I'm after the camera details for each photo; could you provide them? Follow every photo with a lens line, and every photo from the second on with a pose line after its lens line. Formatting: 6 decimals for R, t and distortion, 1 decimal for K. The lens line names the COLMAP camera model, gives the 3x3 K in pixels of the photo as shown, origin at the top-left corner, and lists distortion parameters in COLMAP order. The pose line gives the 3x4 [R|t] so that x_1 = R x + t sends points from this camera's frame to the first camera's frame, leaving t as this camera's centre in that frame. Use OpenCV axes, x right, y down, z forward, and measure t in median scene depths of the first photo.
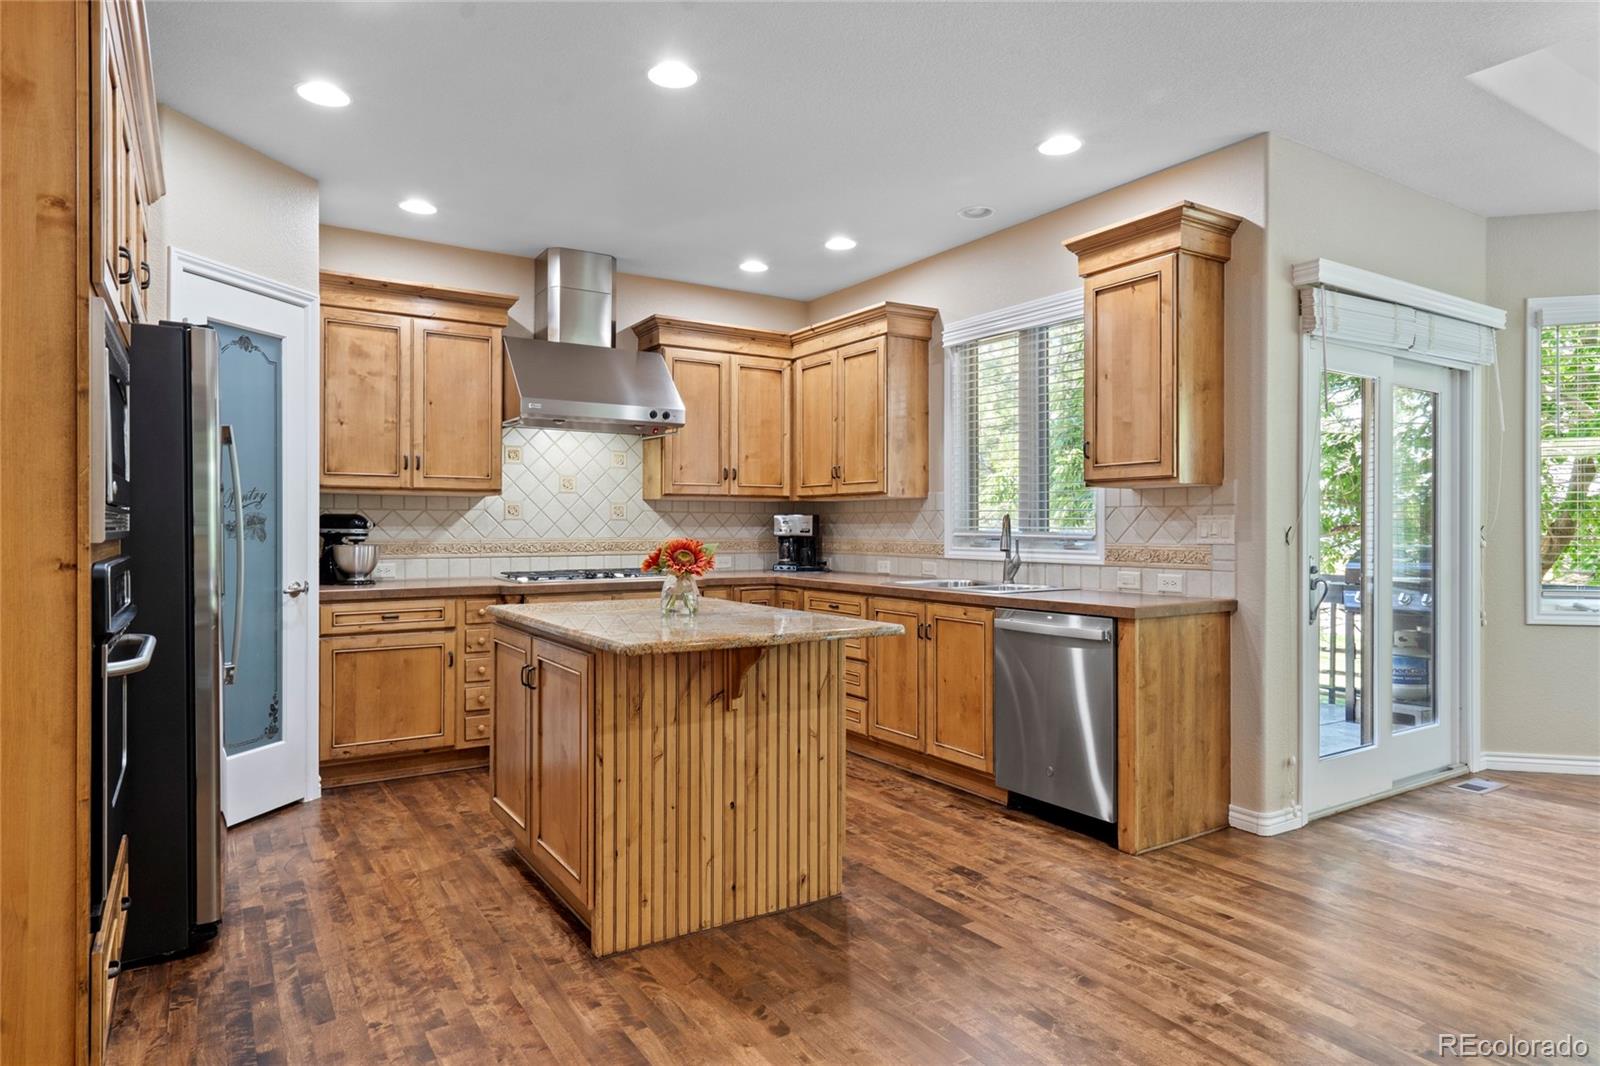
lens RADIAL K [[920.0, 0, 801.2], [0, 920.0, 528.0], [0, 0, 1]] dist [0.002662, 0.001644]
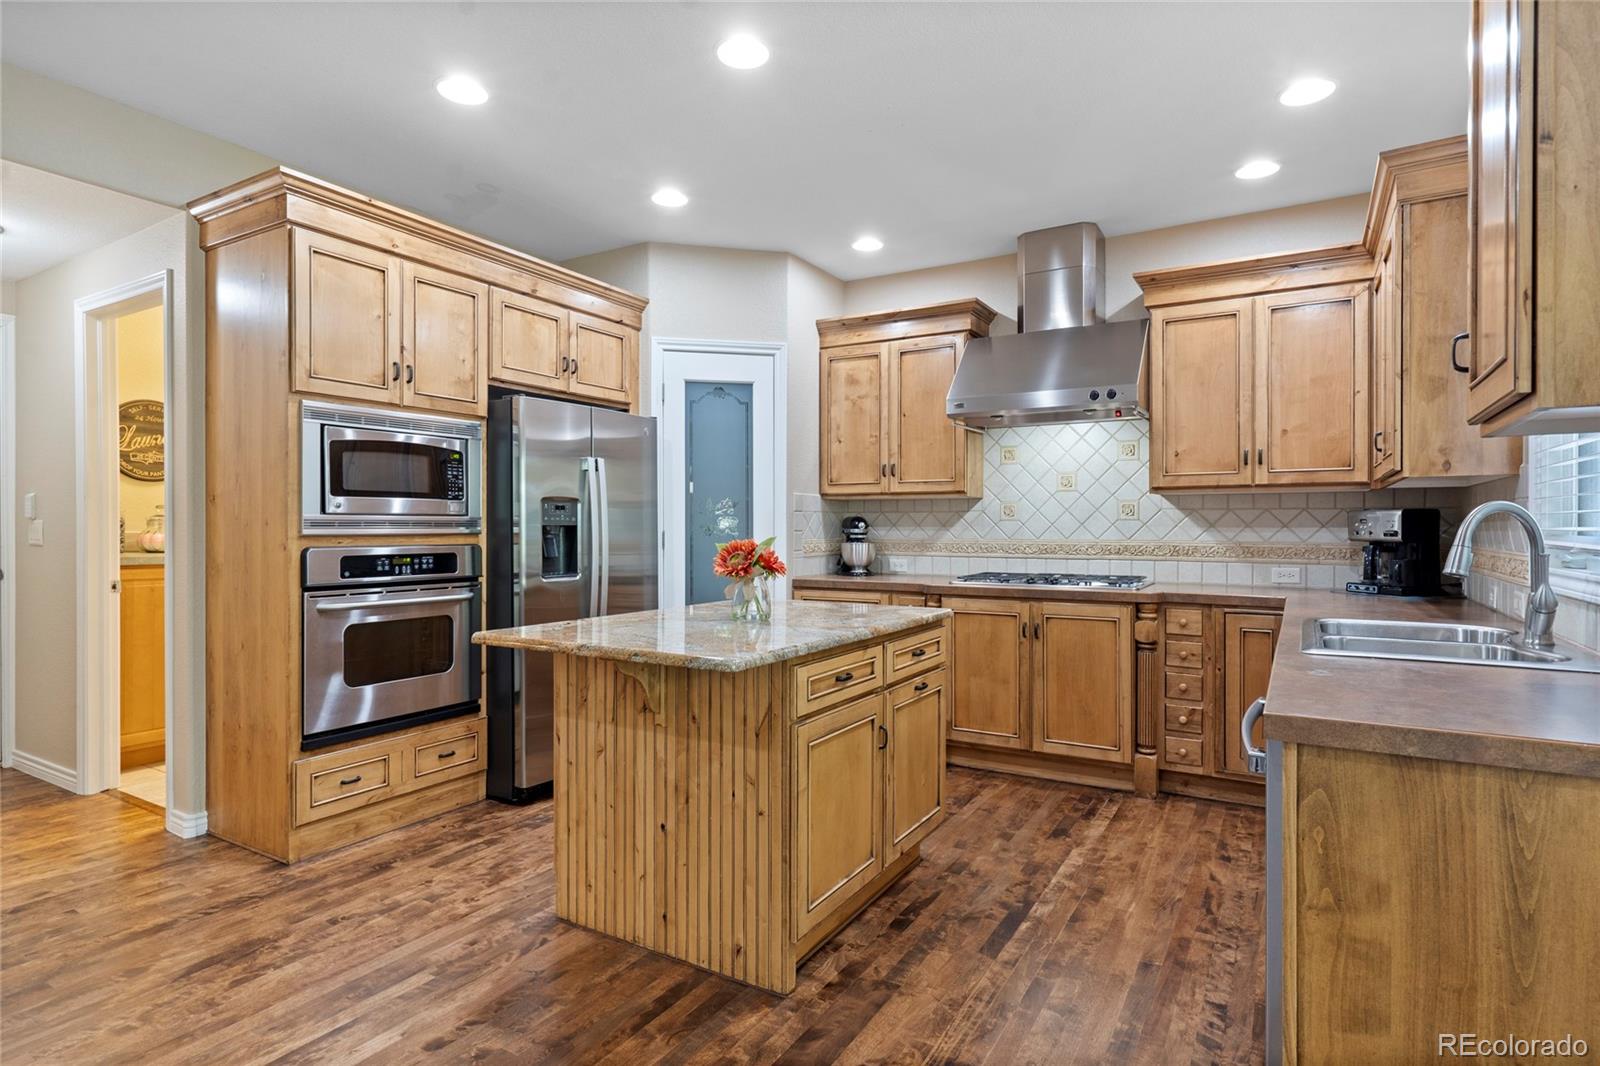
lens RADIAL K [[831.1, 0, 802.4], [0, 831.1, 529.7], [0, 0, 1]] dist [0.001033, 0.000570]
pose [[0.445342, 0.002863, -0.895356, 0.515714], [-0.001924, 0.999996, 0.002241, -0.000521], [0.895359, 0.000724, 0.445345, 0.527323]]
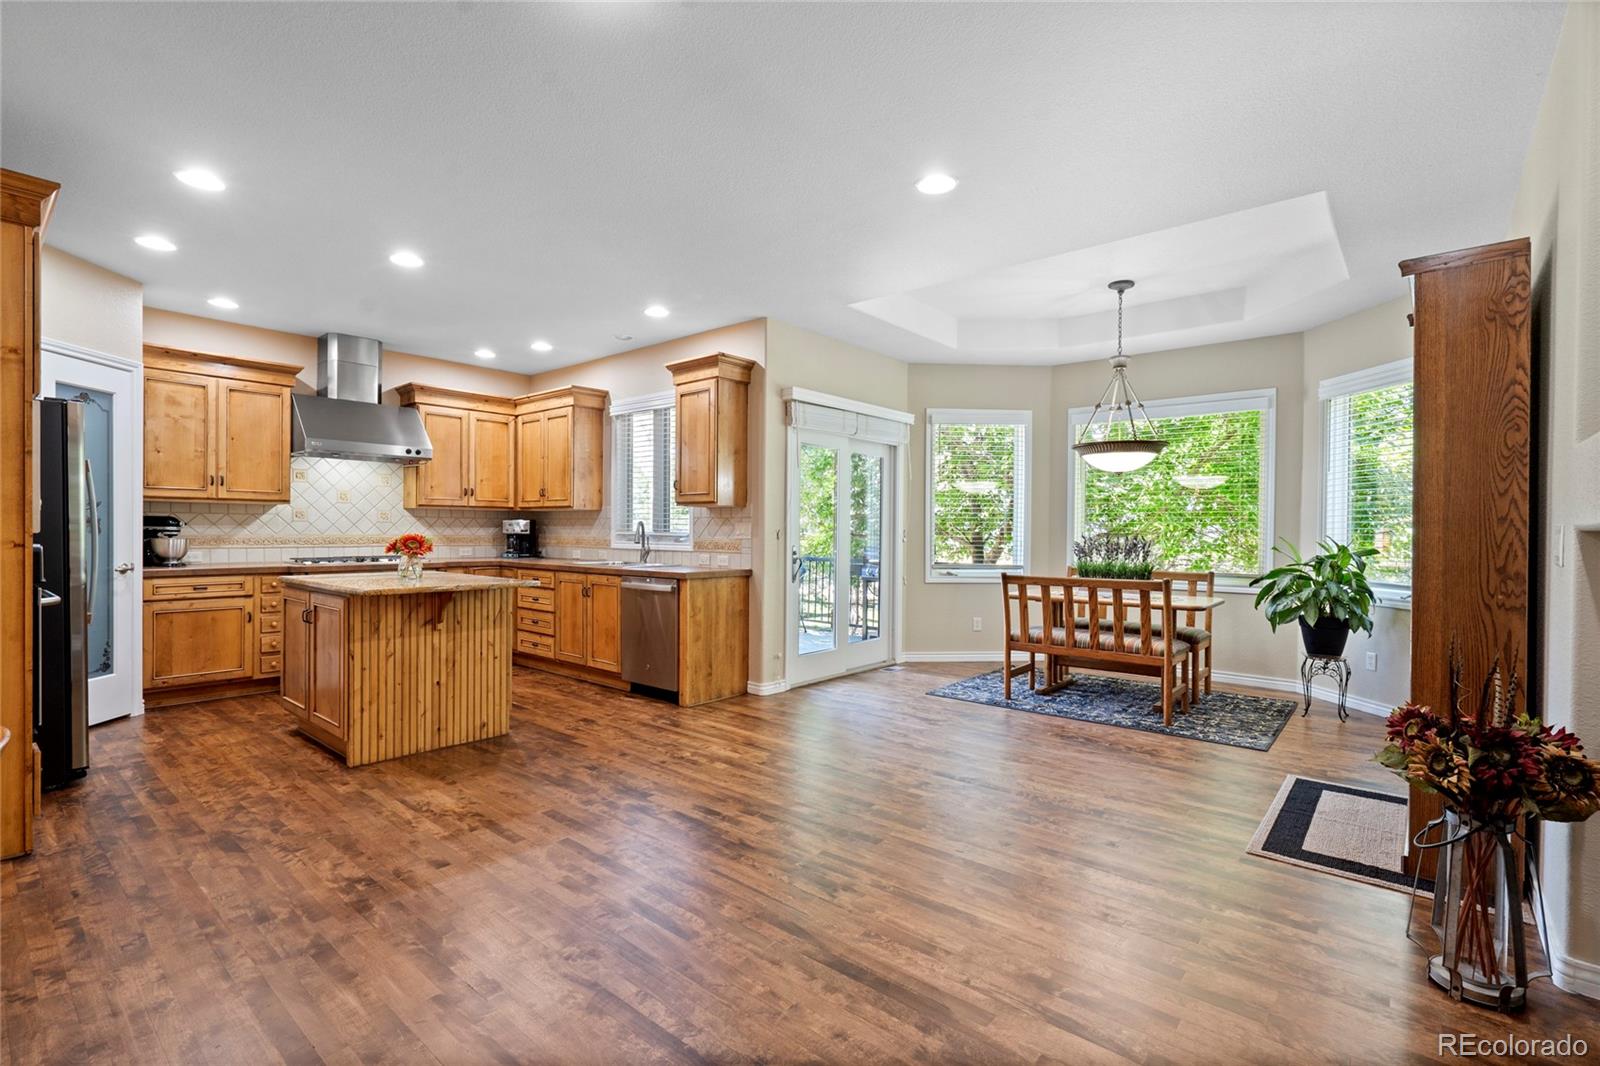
lens RADIAL K [[727.5, 0, 791.2], [0, 727.5, 536.2], [0, 0, 1]] dist [0.000966, 0.000943]
pose [[0.959495, 0.004474, 0.281692, 0.128830], [-0.006826, 0.999950, 0.007370, 0.000791], [-0.281644, -0.008994, 0.959477, -0.381978]]
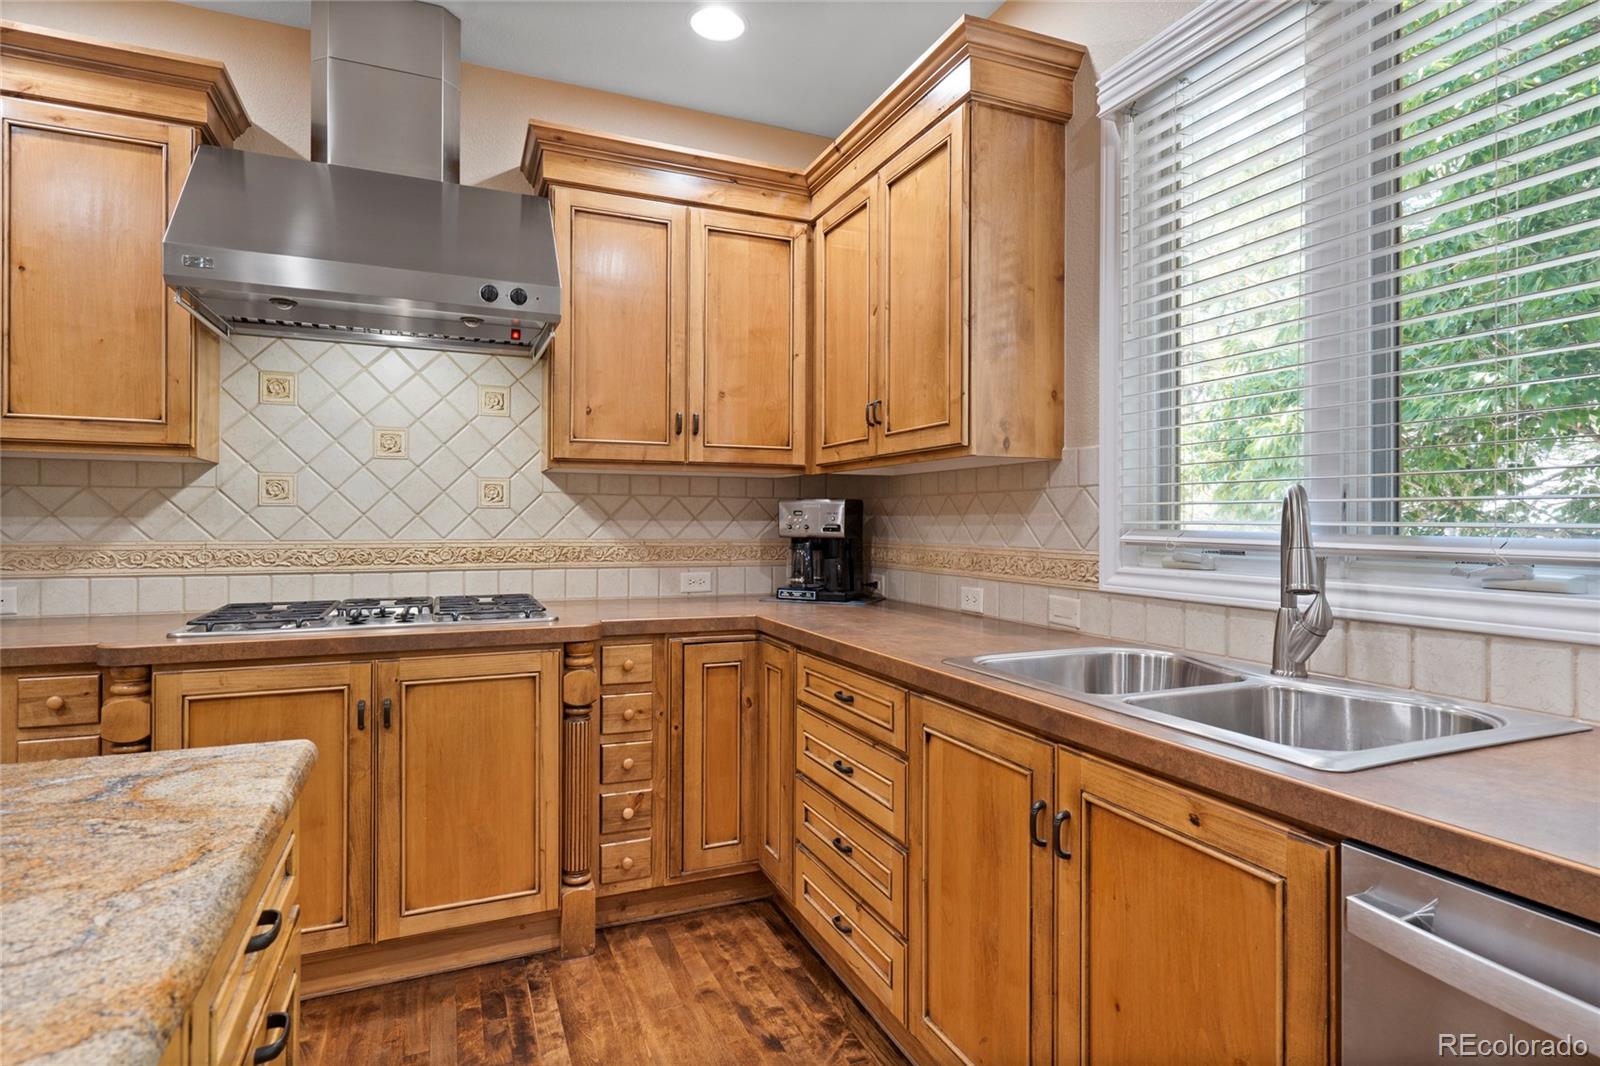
lens RADIAL K [[836.2, 0, 801.2], [0, 836.2, 520.8], [0, 0, 1]] dist [-0.001184, 0.001726]
pose [[0.986336, 0.003001, -0.164721, 0.101655], [-0.003545, 0.999989, -0.003011, 0.000280], [0.164710, 0.003554, 0.986336, 0.737909]]
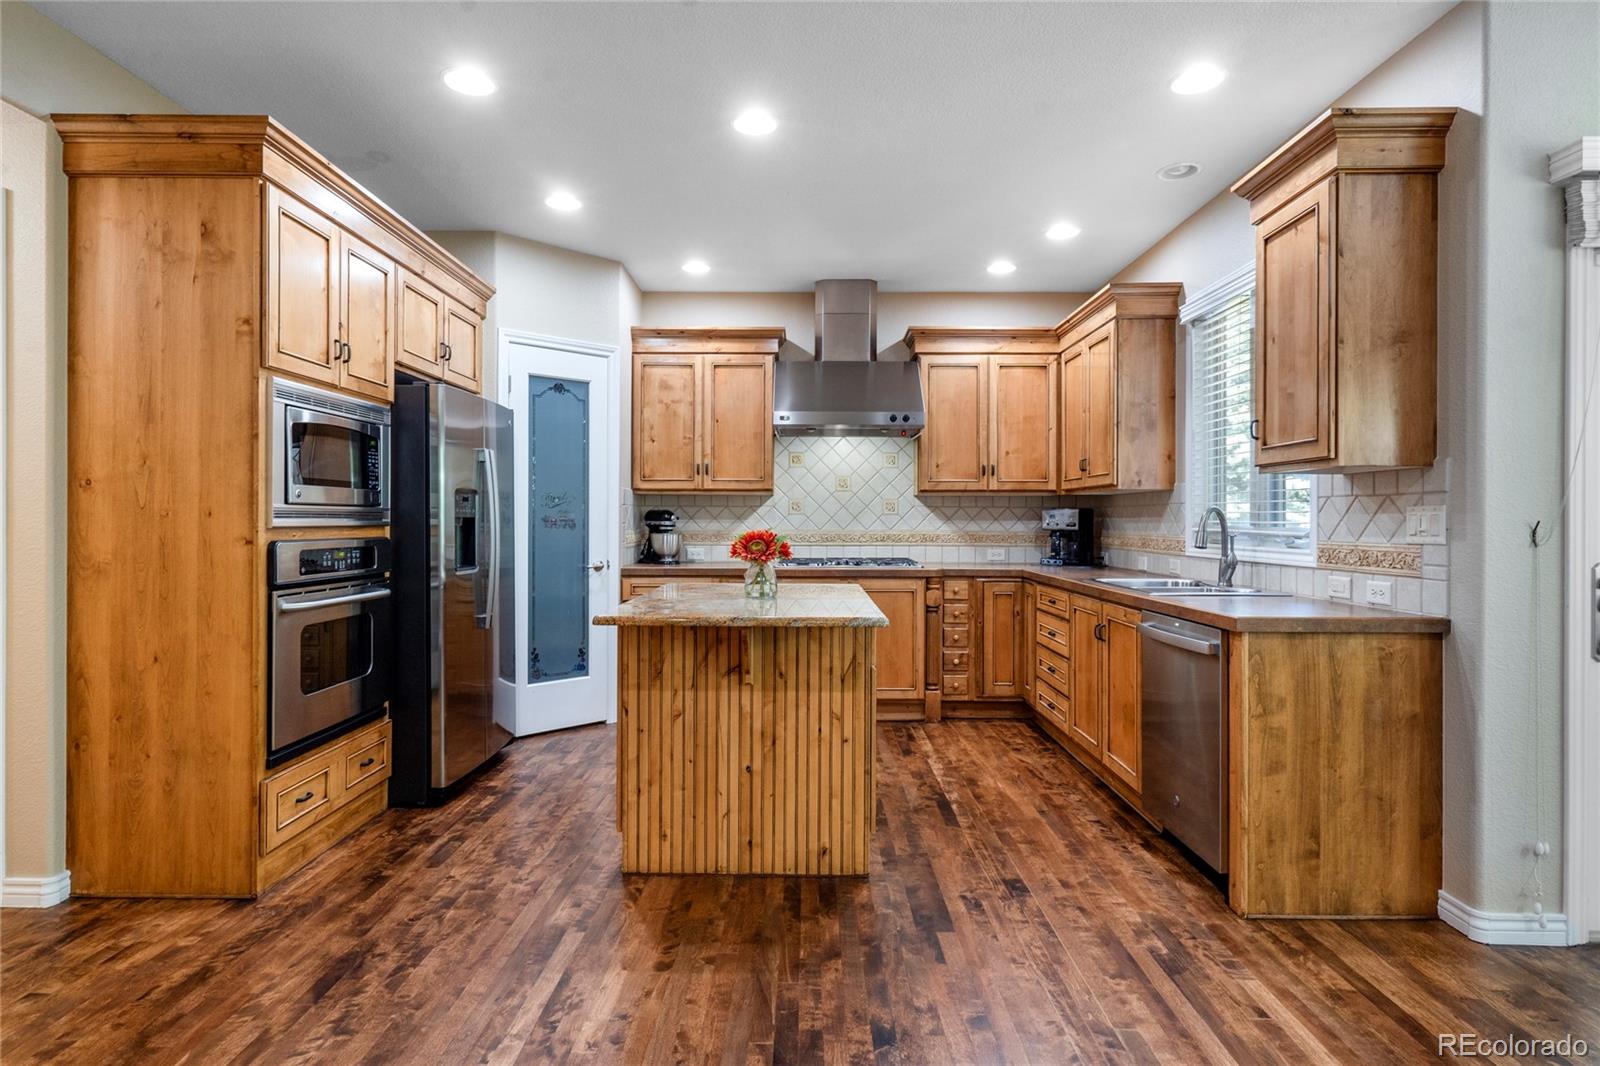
lens RADIAL K [[836.2, 0, 801.2], [0, 836.2, 520.8], [0, 0, 1]] dist [-0.001184, 0.001726]
pose [[0.837318, 0.002353, -0.546711, 0.372706], [-0.003402, 0.999994, -0.000907, 0.000751], [0.546706, 0.002619, 0.837321, 0.129848]]
